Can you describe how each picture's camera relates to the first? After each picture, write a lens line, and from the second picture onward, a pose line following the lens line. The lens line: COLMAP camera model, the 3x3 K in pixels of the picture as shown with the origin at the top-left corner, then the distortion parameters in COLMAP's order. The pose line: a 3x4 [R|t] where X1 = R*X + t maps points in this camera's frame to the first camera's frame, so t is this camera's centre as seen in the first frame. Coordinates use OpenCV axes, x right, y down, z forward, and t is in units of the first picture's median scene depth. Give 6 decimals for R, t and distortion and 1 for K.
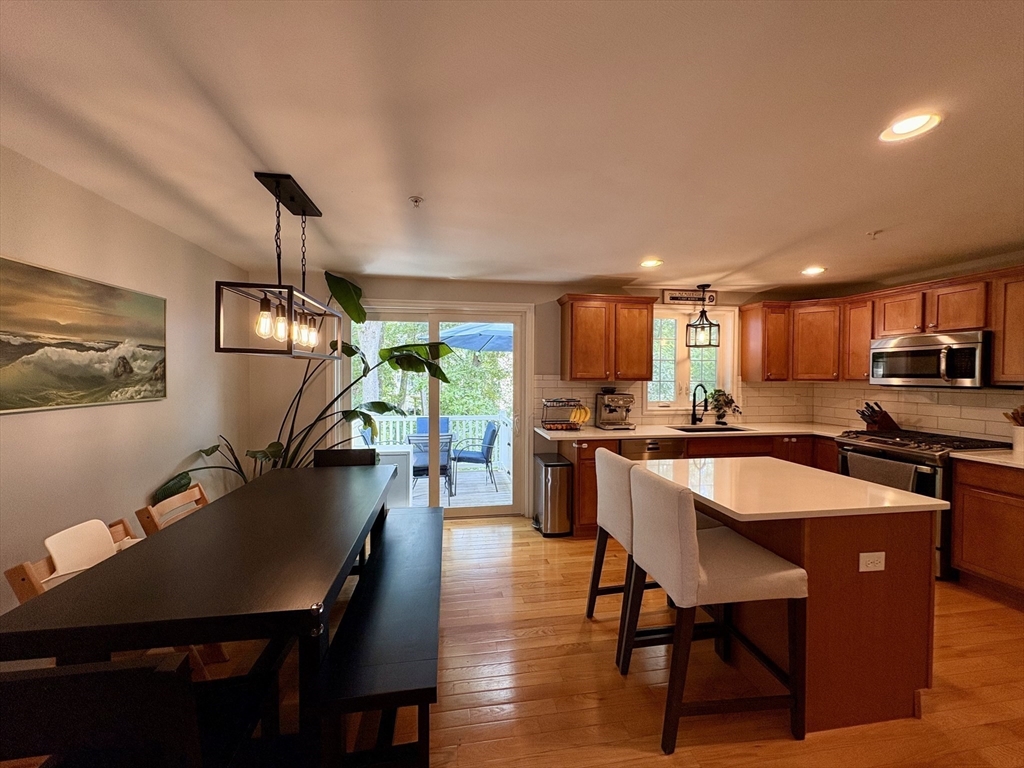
lens RADIAL K [[405.2, 0, 510.2], [0, 405.2, 383.1], [0, 0, 1]] dist [-0.000751, -0.000174]
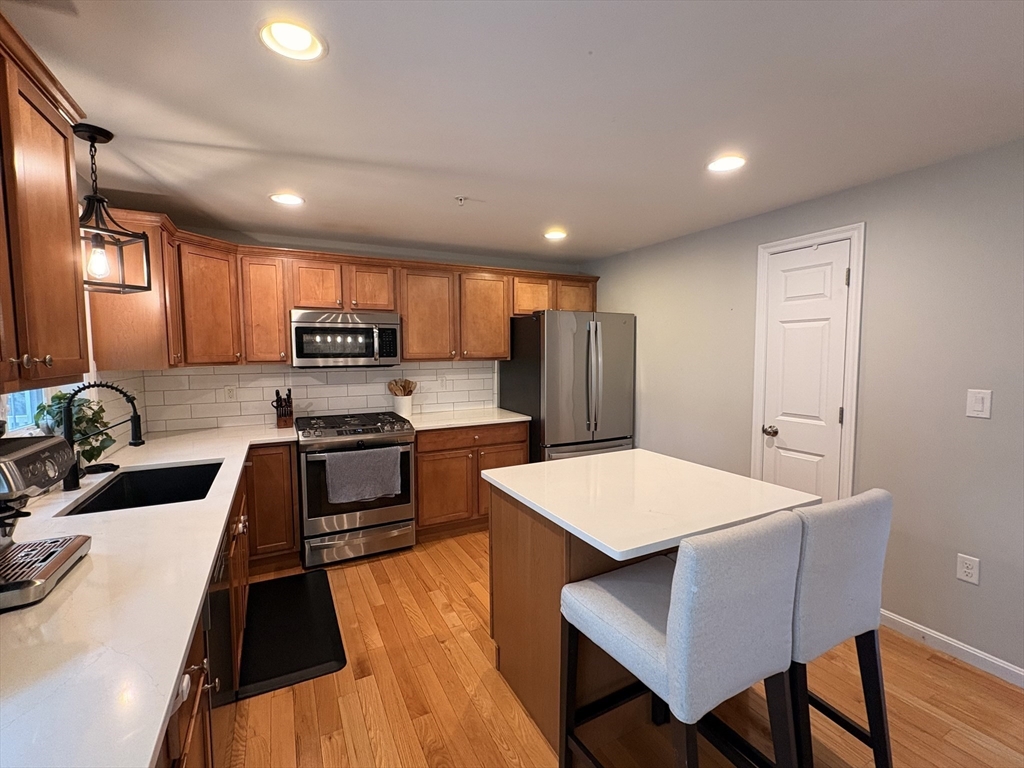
lens RADIAL K [[446.4, 0, 495.6], [0, 446.4, 381.2], [0, 0, 1]] dist [0.003125, 0.000292]
pose [[-0.301722, -0.058782, 0.951582, -0.060607], [0.026486, 0.997196, 0.069997, -0.017649], [-0.953028, 0.046323, -0.299319, 0.828742]]
